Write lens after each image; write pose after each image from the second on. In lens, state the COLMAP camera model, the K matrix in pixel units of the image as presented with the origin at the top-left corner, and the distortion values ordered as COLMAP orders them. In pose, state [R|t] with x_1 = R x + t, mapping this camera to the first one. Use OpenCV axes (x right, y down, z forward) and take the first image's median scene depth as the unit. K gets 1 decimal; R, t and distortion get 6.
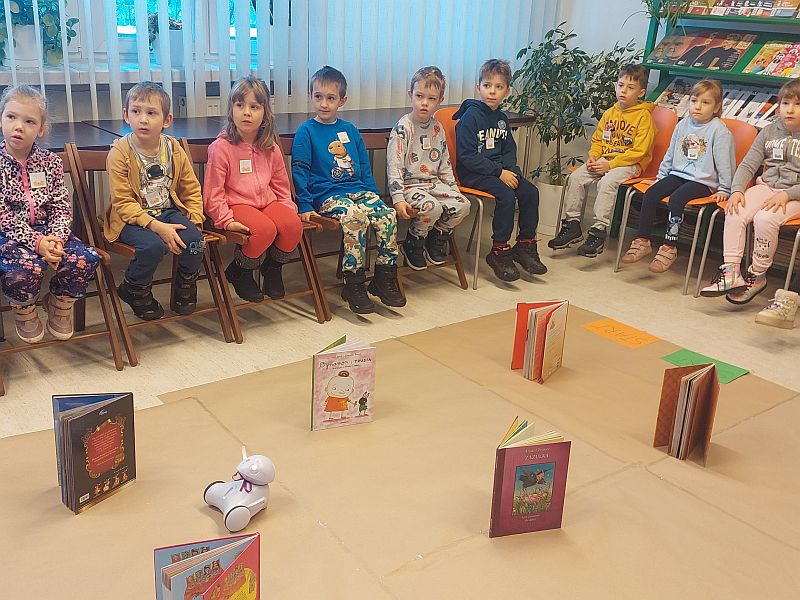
lens RADIAL K [[860.5, 0, 399.4], [0, 860.5, 293.8], [0, 0, 1]] dist [0.099070, -0.149863]
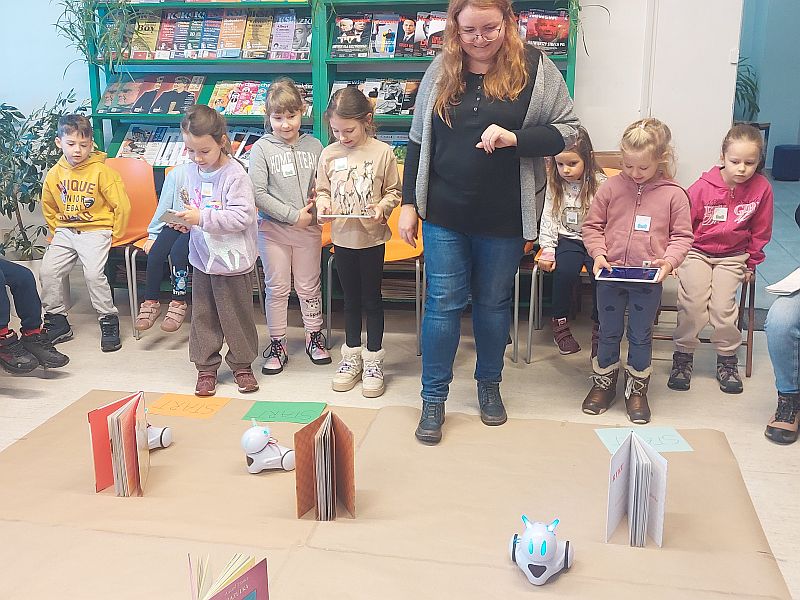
lens RADIAL K [[860.5, 0, 399.4], [0, 860.5, 293.8], [0, 0, 1]] dist [0.099070, -0.149863]
pose [[0.762502, -0.230164, 0.604661, -0.079835], [0.256048, 0.965631, 0.044680, -0.042252], [-0.594163, 0.120754, 0.795228, 0.104127]]
